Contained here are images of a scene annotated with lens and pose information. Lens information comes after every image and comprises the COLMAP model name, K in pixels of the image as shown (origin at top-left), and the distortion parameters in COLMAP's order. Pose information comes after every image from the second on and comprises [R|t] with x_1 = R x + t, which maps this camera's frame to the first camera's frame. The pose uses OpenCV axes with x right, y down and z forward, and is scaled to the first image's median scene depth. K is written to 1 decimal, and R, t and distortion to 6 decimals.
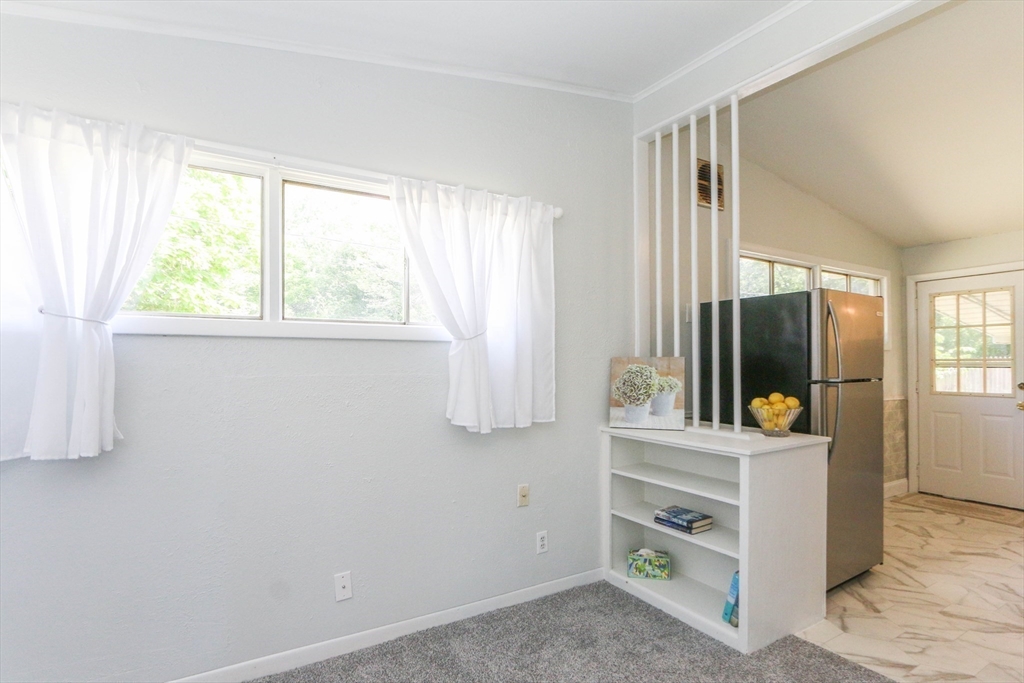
lens RADIAL K [[501.7, 0, 501.6], [0, 501.7, 364.9], [0, 0, 1]] dist [-0.022510, 0.000974]
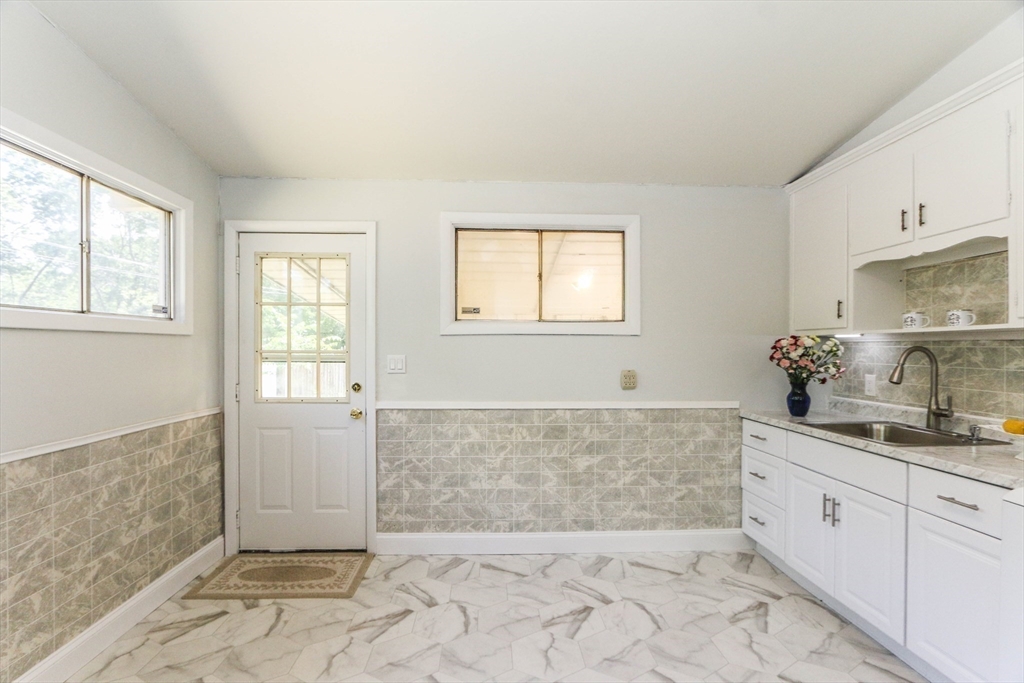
lens RADIAL K [[501.7, 0, 512.0], [0, 501.7, 346.1], [0, 0, 1]] dist [-0.022510, 0.000974]
pose [[0.465319, 0.012413, 0.885056, 0.438341], [-0.009138, 0.999916, -0.009220, -0.014413], [-0.885096, -0.003798, 0.465393, 0.382189]]
